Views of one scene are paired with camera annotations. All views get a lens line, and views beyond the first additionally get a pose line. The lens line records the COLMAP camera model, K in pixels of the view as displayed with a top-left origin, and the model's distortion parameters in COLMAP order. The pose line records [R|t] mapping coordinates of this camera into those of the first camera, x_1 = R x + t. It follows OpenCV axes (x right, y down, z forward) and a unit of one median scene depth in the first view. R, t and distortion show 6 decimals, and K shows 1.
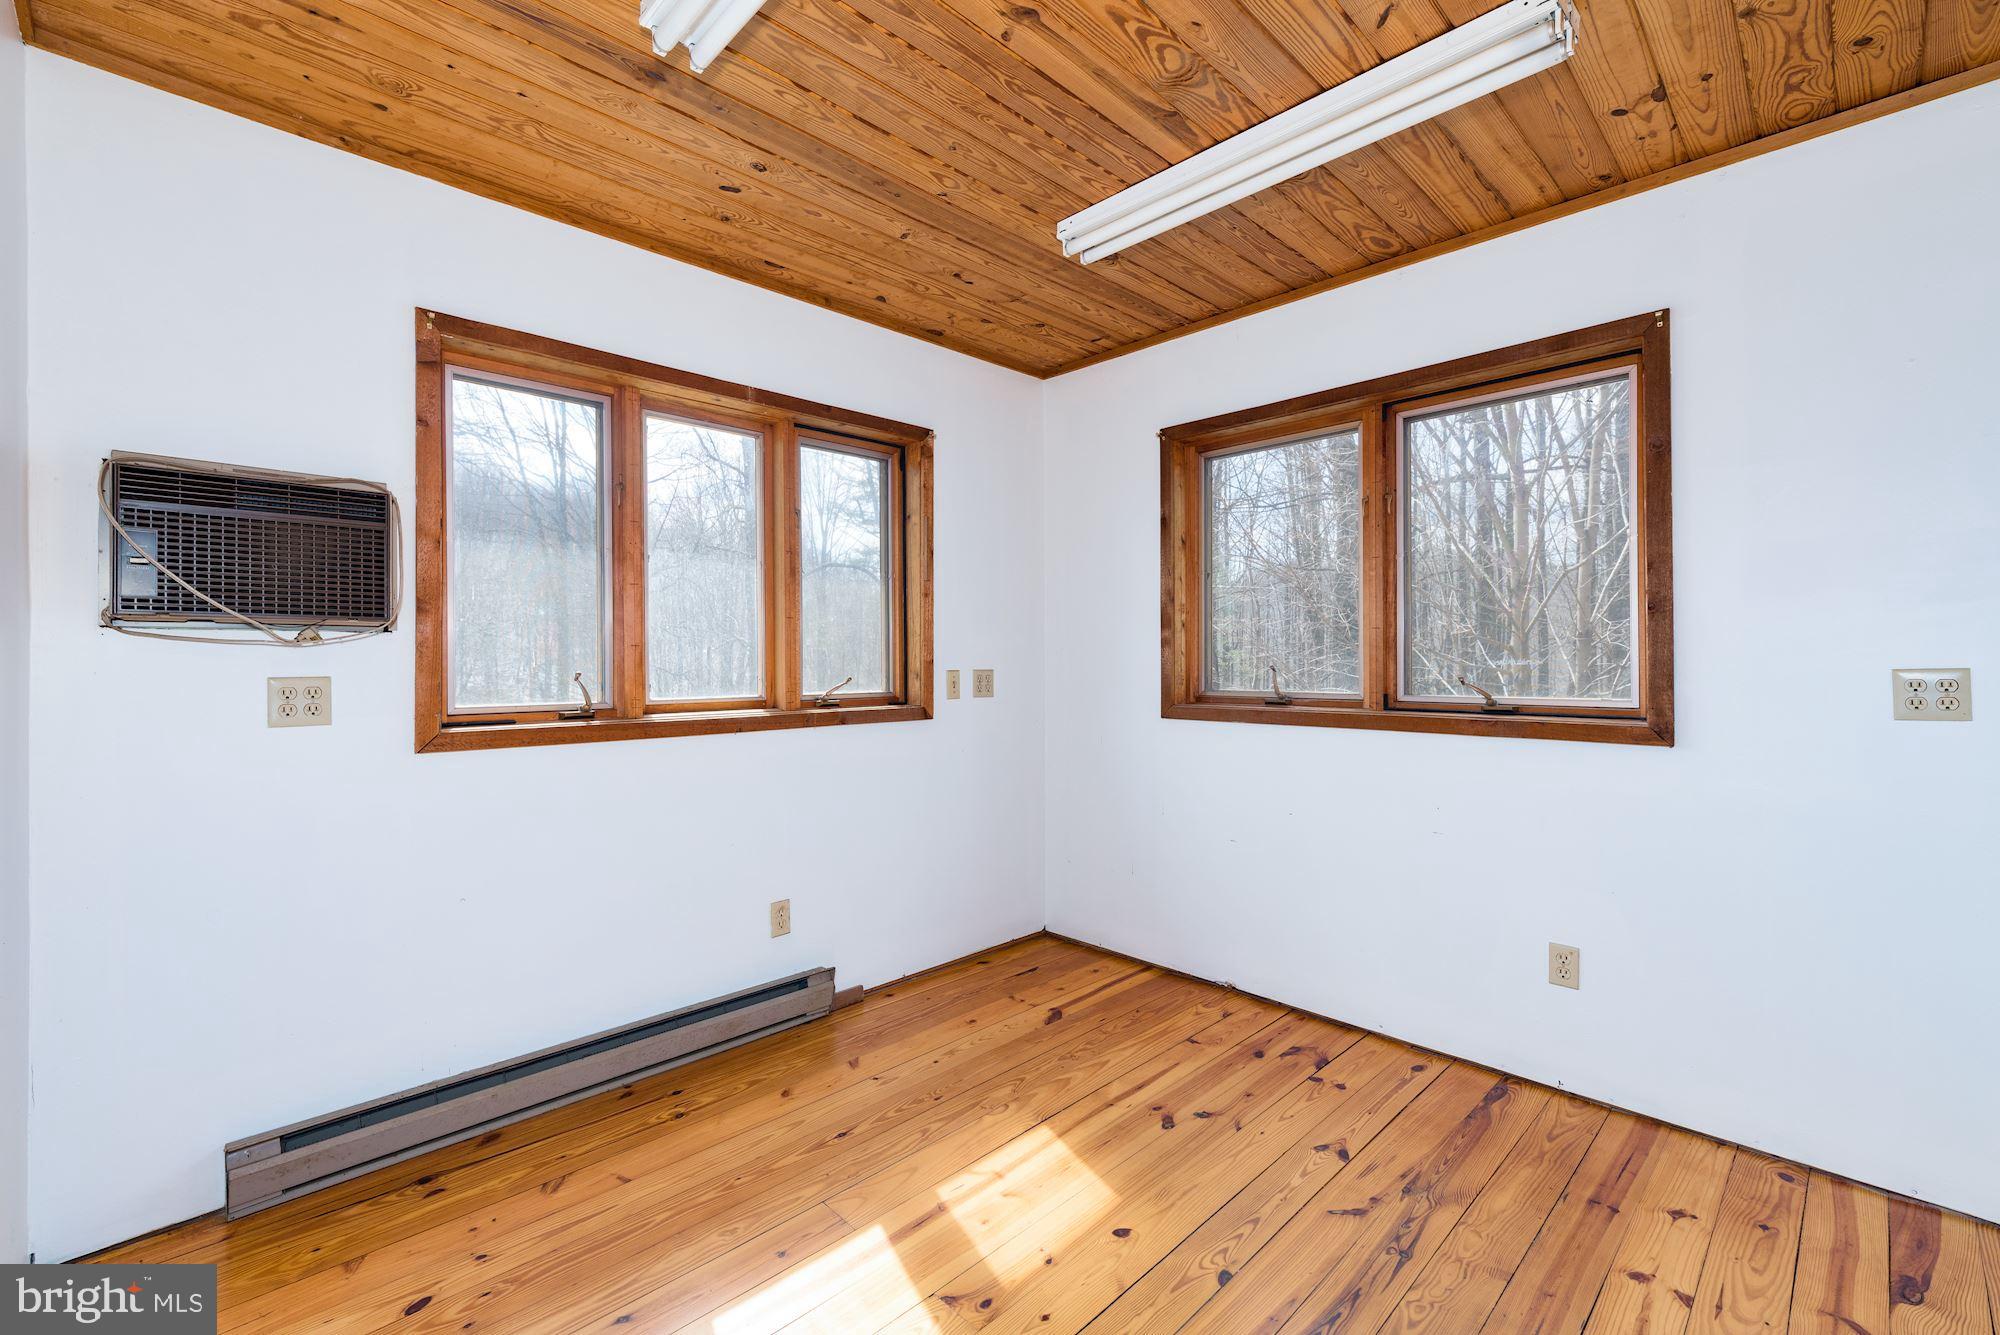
lens RADIAL K [[860.0, 0, 1003.2], [0, 860.0, 663.6], [0, 0, 1]] dist [-0.006528, 0.001183]
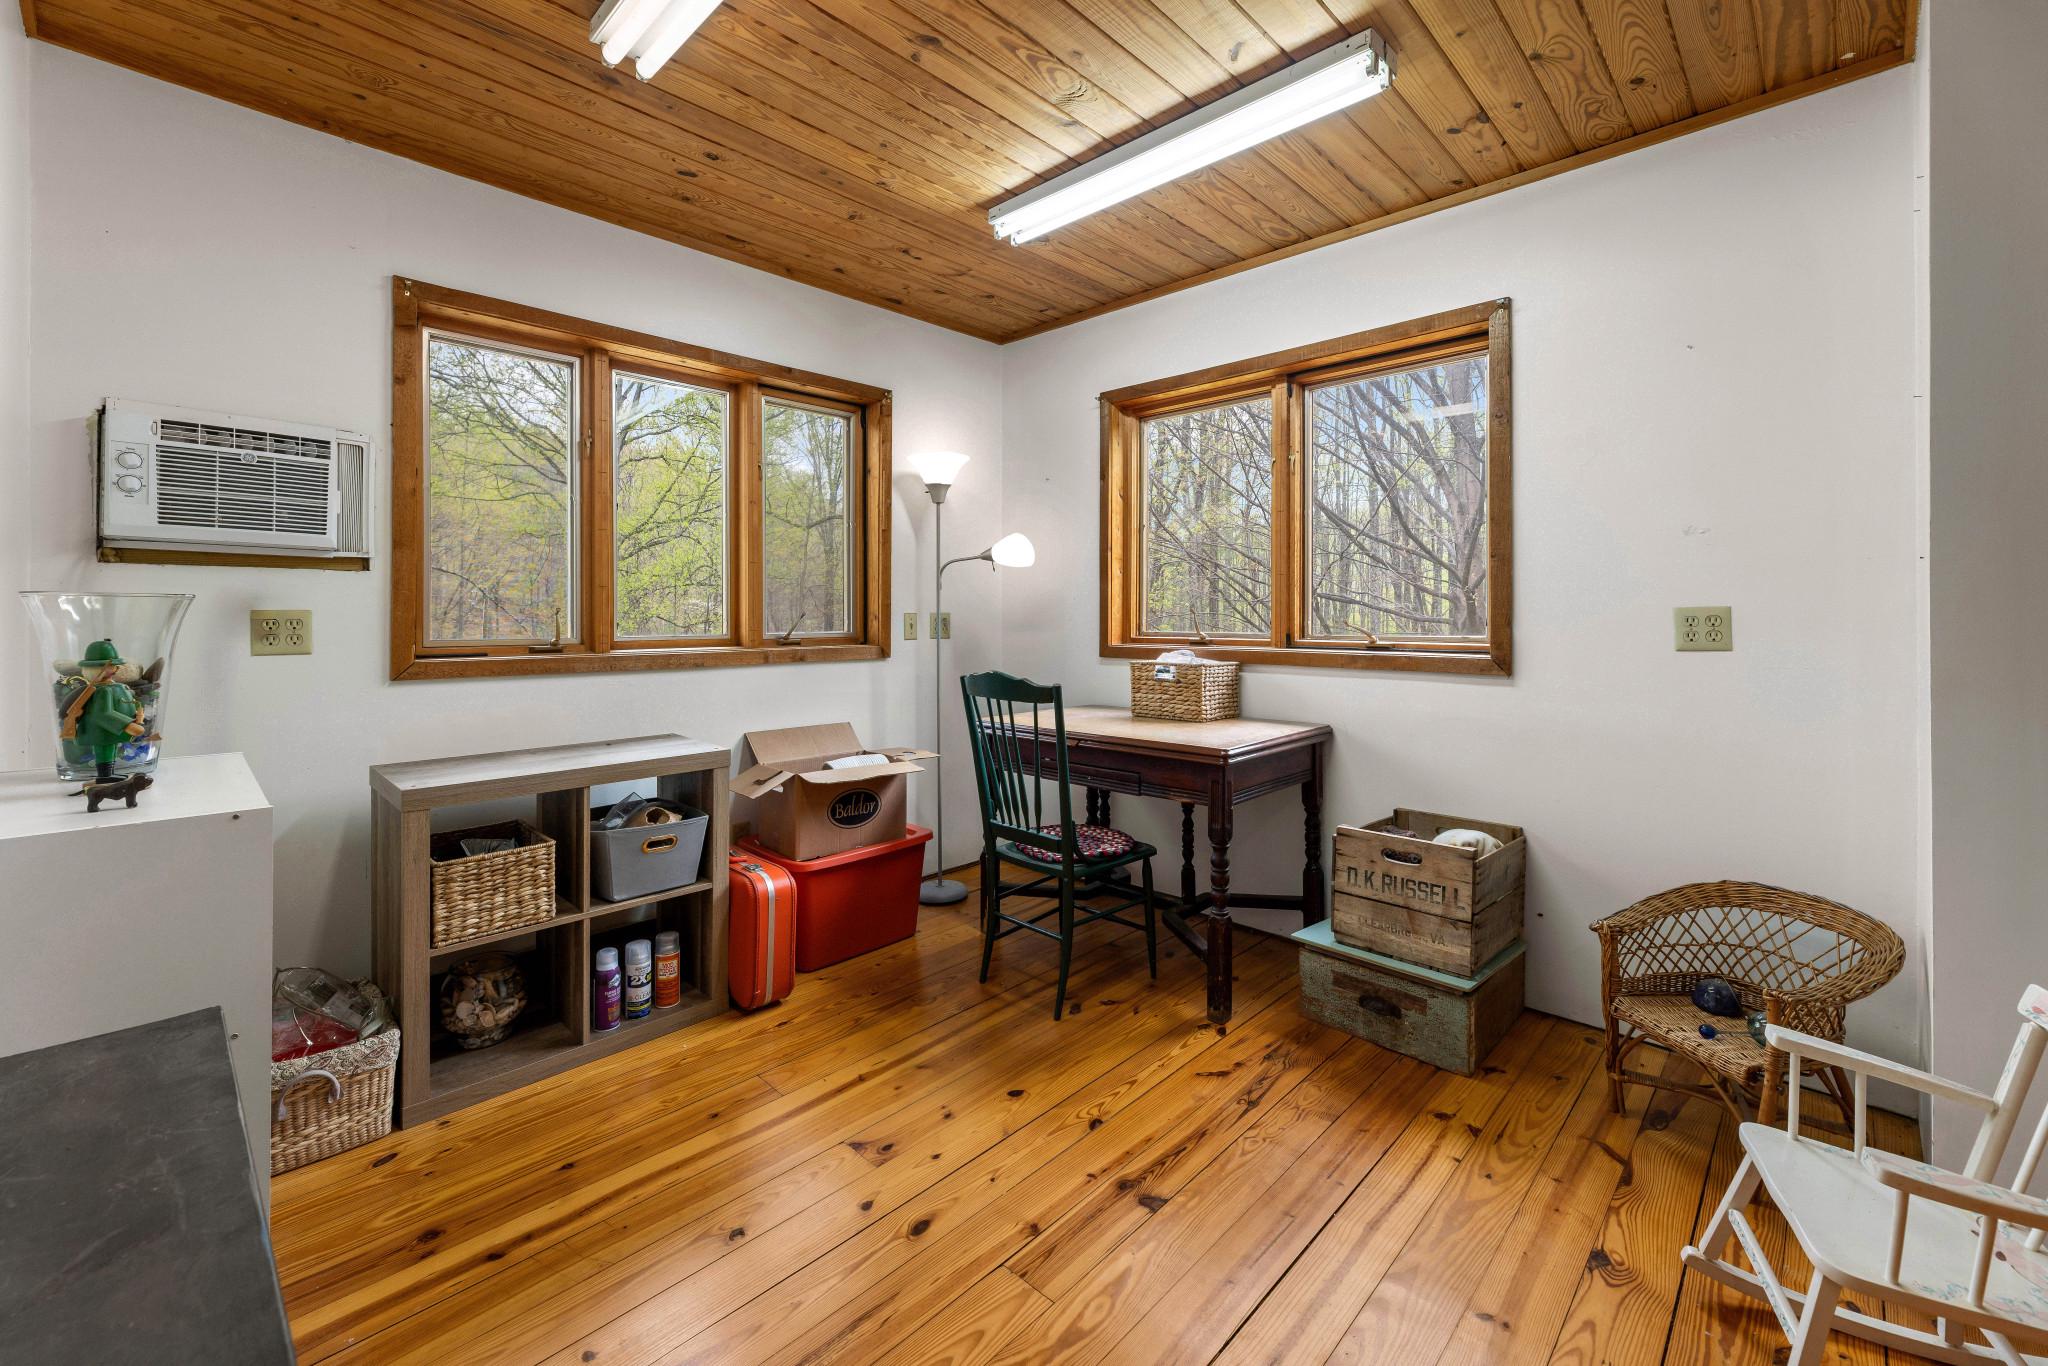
lens RADIAL K [[834.9, 0, 1029.5], [0, 834.9, 611.6], [0, 0, 1]] dist [-0.001154, -0.000599]
pose [[0.999198, 0.003153, 0.039905, 0.089077], [-0.003051, 0.999992, -0.002606, 0.014803], [-0.039913, 0.002482, 0.999200, -0.101084]]
